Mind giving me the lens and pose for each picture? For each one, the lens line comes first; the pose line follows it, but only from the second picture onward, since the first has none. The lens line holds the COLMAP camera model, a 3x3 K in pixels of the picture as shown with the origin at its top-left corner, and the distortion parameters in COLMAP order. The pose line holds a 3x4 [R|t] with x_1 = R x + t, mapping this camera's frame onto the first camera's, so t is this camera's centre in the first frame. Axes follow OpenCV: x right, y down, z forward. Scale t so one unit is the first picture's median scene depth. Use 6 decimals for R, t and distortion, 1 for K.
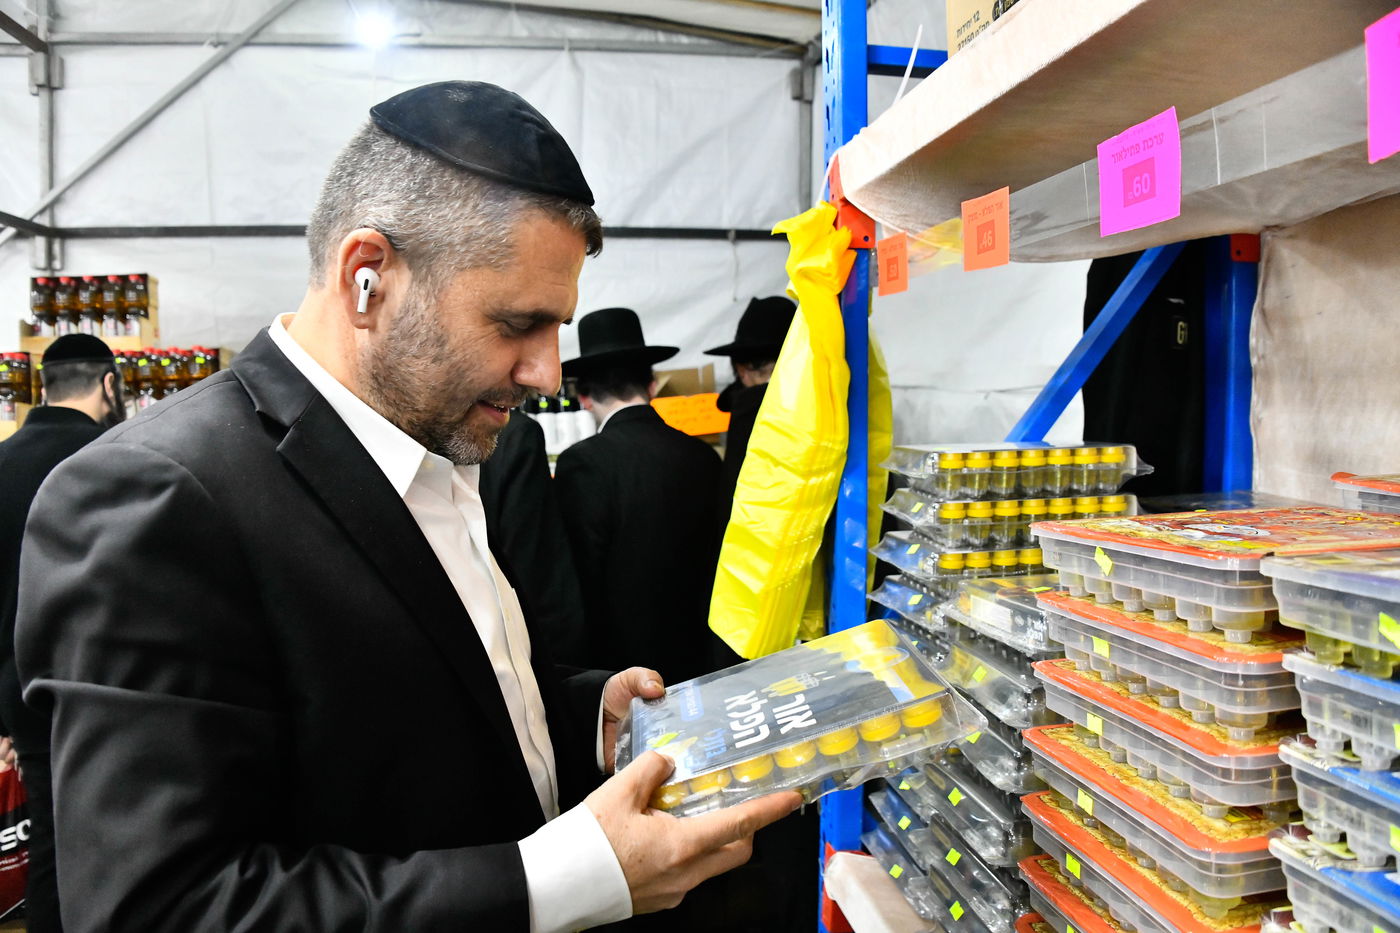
lens RADIAL K [[1091.4, 0, 700.0], [0, 1091.4, 466.5], [0, 0, 1]] dist [-0.103010, 0.002968]
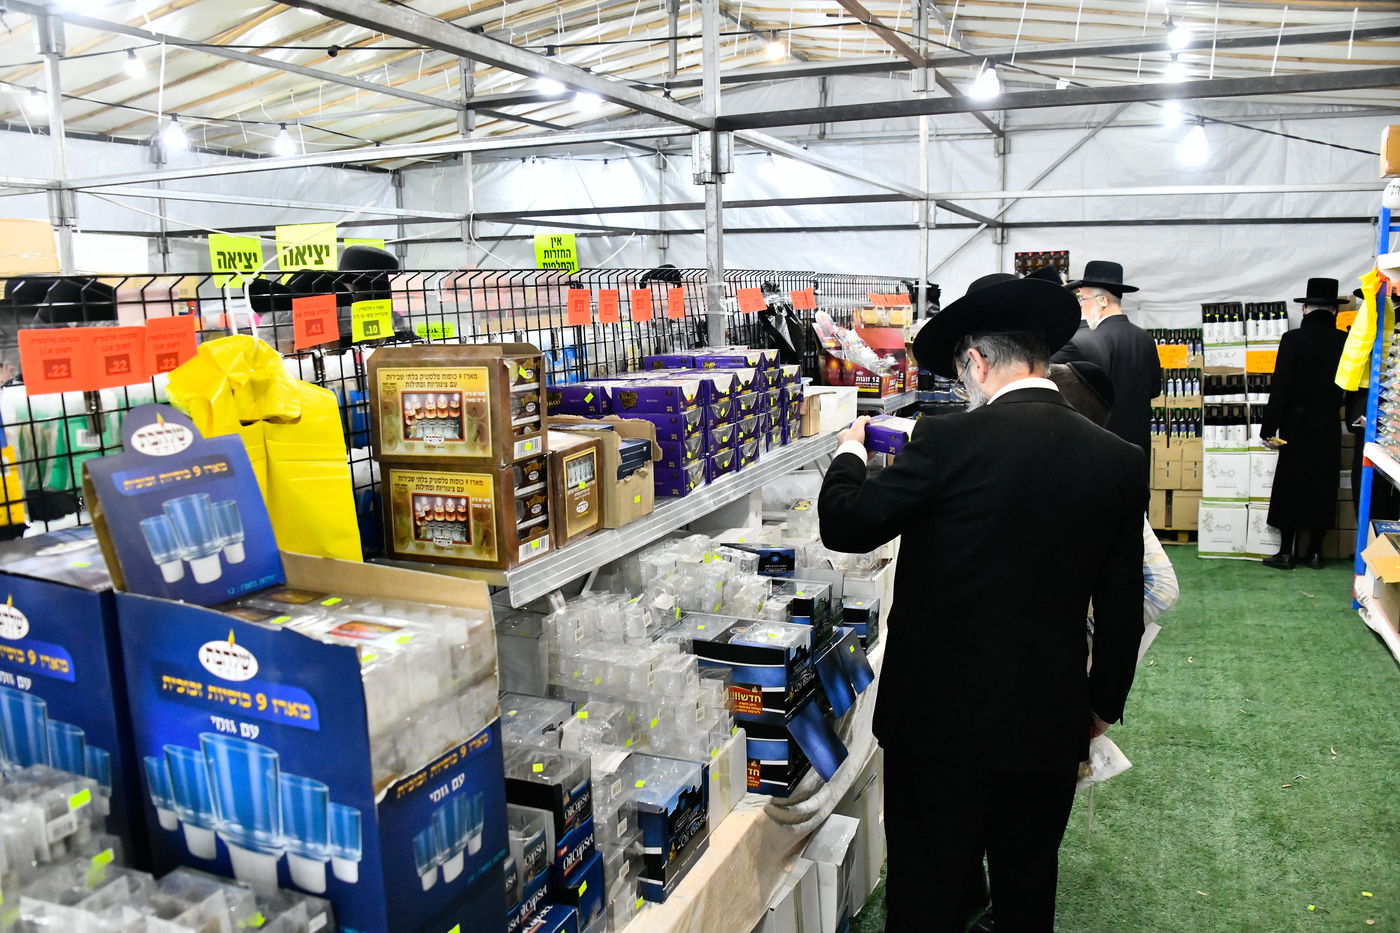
lens RADIAL K [[1091.4, 0, 700.0], [0, 1091.4, 466.5], [0, 0, 1]] dist [-0.103010, 0.002968]
pose [[0.845098, 0.081603, -0.528347, 0.035260], [-0.031406, 0.994153, 0.103313, 0.049314], [0.533689, -0.070717, 0.842719, -1.174844]]
